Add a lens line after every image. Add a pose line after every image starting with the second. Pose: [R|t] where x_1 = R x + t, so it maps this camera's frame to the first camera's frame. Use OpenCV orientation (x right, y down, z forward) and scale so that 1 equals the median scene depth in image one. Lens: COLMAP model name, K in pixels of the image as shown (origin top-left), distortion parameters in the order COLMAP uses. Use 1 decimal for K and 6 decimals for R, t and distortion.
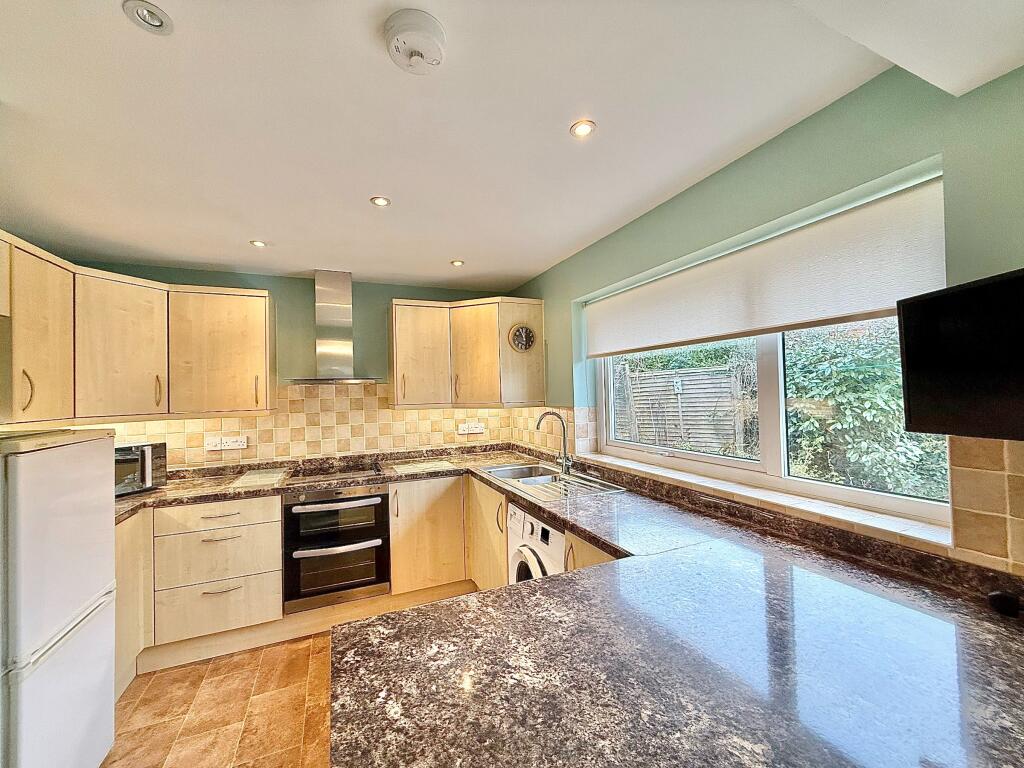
lens RADIAL K [[412.5, 0, 506.7], [0, 412.5, 386.4], [0, 0, 1]] dist [0.000962, 0.000818]
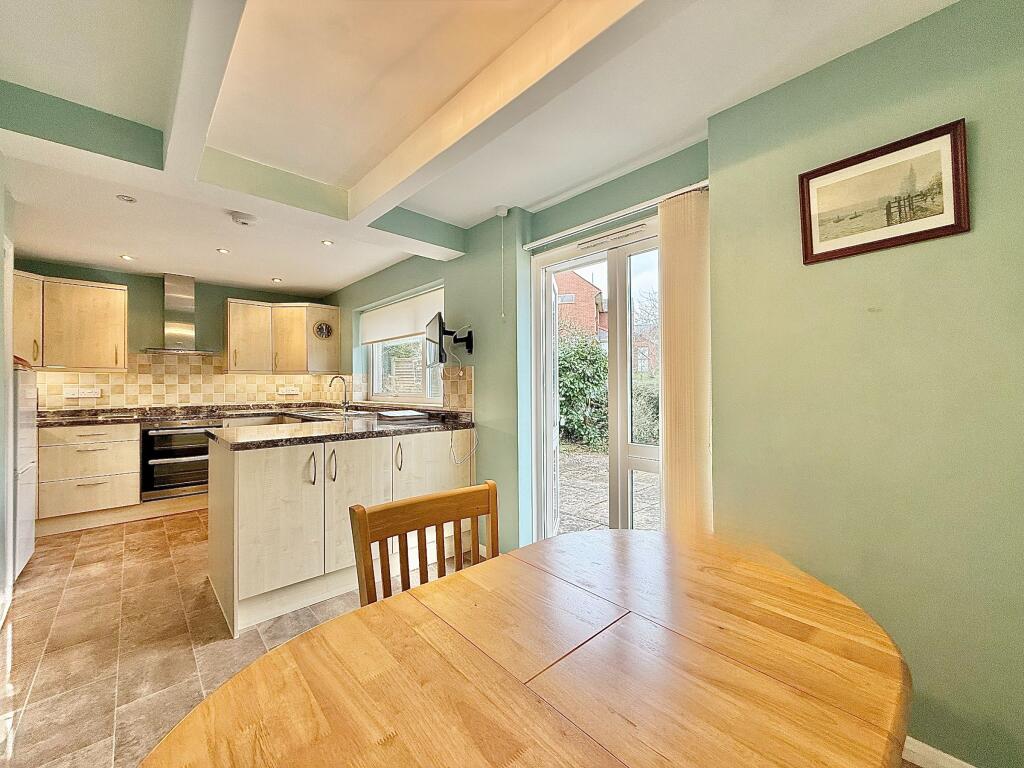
lens RADIAL K [[412.5, 0, 507.9], [0, 412.5, 385.4], [0, 0, 1]] dist [0.000962, 0.000818]
pose [[0.940908, 0.020504, 0.338041, 0.188929], [-0.022485, 0.999745, 0.001945, 0.081016], [-0.337915, -0.009431, 0.941129, -0.793762]]
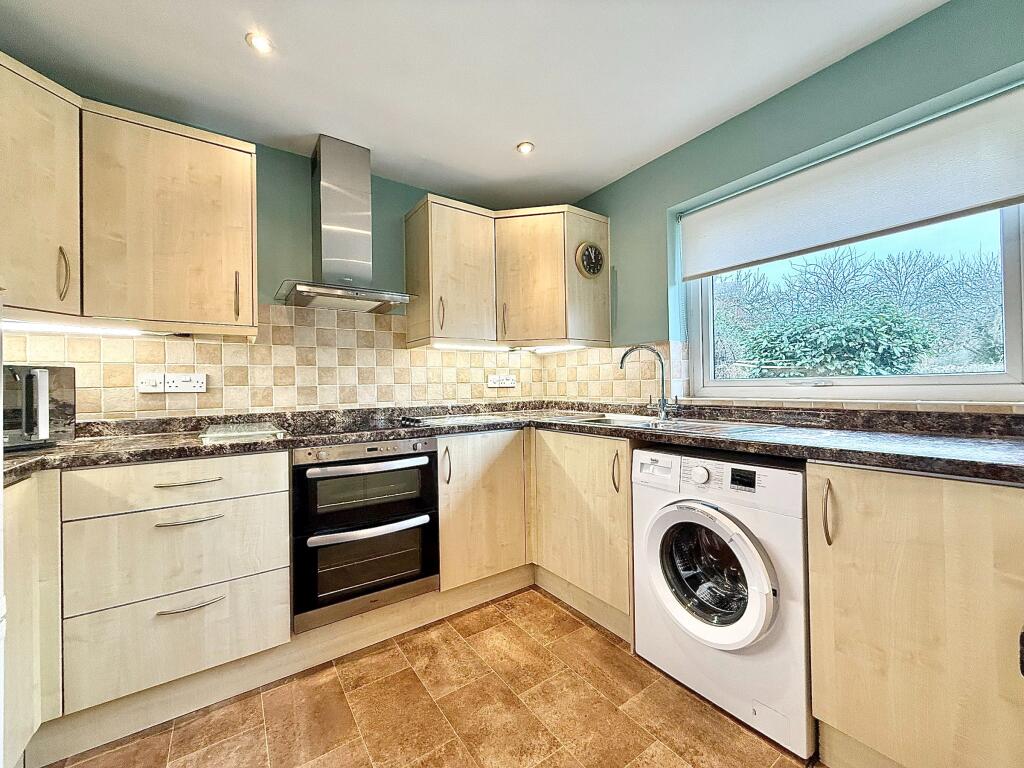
lens RADIAL K [[412.5, 0, 510.2], [0, 412.5, 384.7], [0, 0, 1]] dist [0.000962, 0.000818]
pose [[0.979141, 0.010043, 0.202934, -0.304101], [-0.011124, 0.999929, 0.004187, 0.137249], [-0.202877, -0.006357, 0.979184, 0.267346]]
